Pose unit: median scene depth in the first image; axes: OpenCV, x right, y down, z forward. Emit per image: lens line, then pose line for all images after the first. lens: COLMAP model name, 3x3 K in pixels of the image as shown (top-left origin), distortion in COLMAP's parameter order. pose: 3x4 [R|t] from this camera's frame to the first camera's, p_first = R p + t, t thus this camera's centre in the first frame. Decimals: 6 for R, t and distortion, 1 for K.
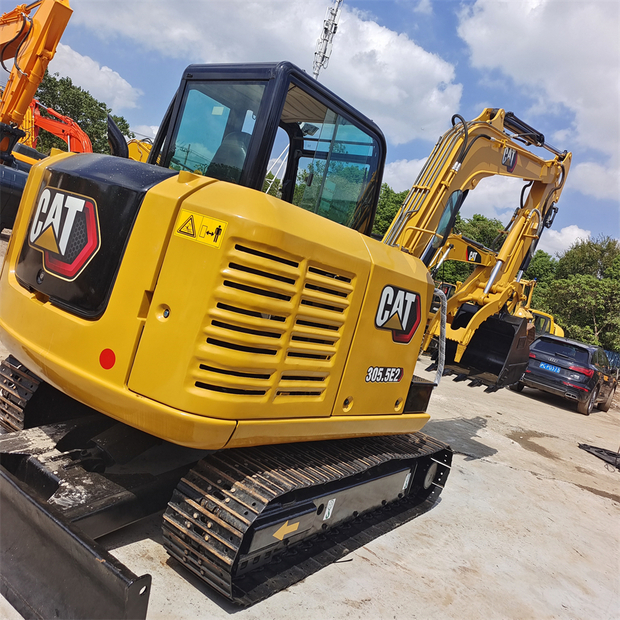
lens RADIAL K [[561.2, 0, 316.1], [0, 561.2, 313.0], [0, 0, 1]] dist [0.035477, 0.000000]
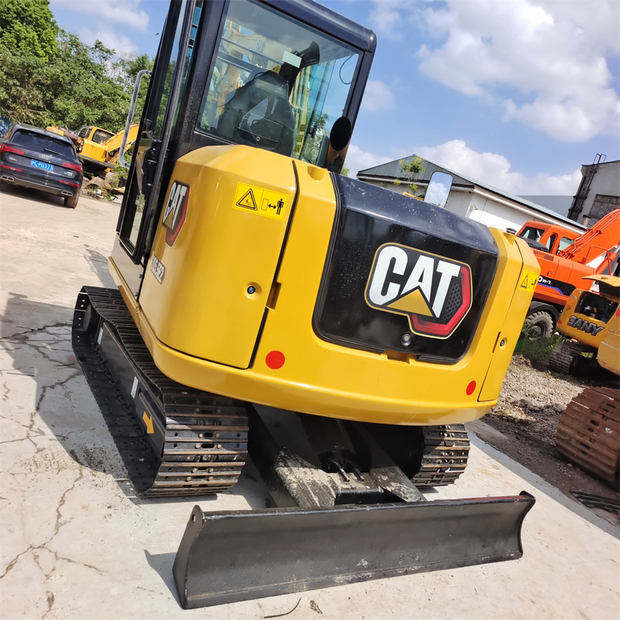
lens RADIAL K [[561.2, 0, 318.0], [0, 561.2, 309.7], [0, 0, 1]] dist [0.035477, 0.000000]
pose [[0.450573, -0.296409, 0.842096, -1.233841], [-0.101034, 0.920281, 0.377989, -0.423660], [-0.887004, -0.255392, 0.384706, 0.679106]]
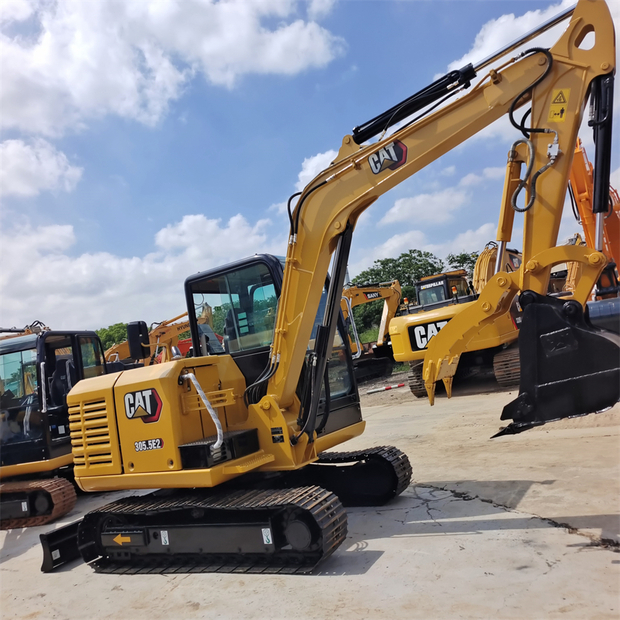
lens RADIAL K [[561.2, 0, 308.5], [0, 561.2, 309.7], [0, 0, 1]] dist [0.035477, 0.000000]
pose [[0.057262, -0.377669, -0.924168, 1.851828], [0.126605, 0.920961, -0.368514, 0.421727], [0.990299, -0.095902, 0.100551, 1.388707]]
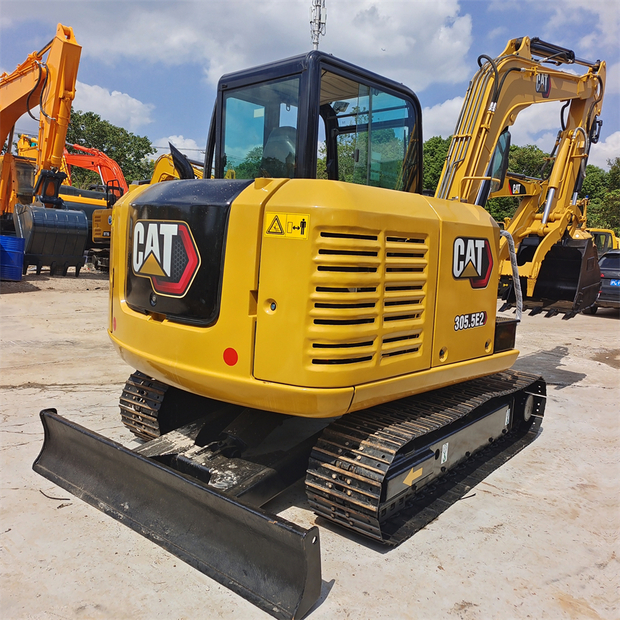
lens RADIAL K [[561.2, 0, 316.5], [0, 561.2, 315.0], [0, 0, 1]] dist [0.035477, 0.000000]
pose [[0.972286, -0.212468, -0.097559, -0.057409], [0.217016, 0.975407, 0.038529, -0.005445], [0.086974, -0.058633, 0.994484, -0.085226]]
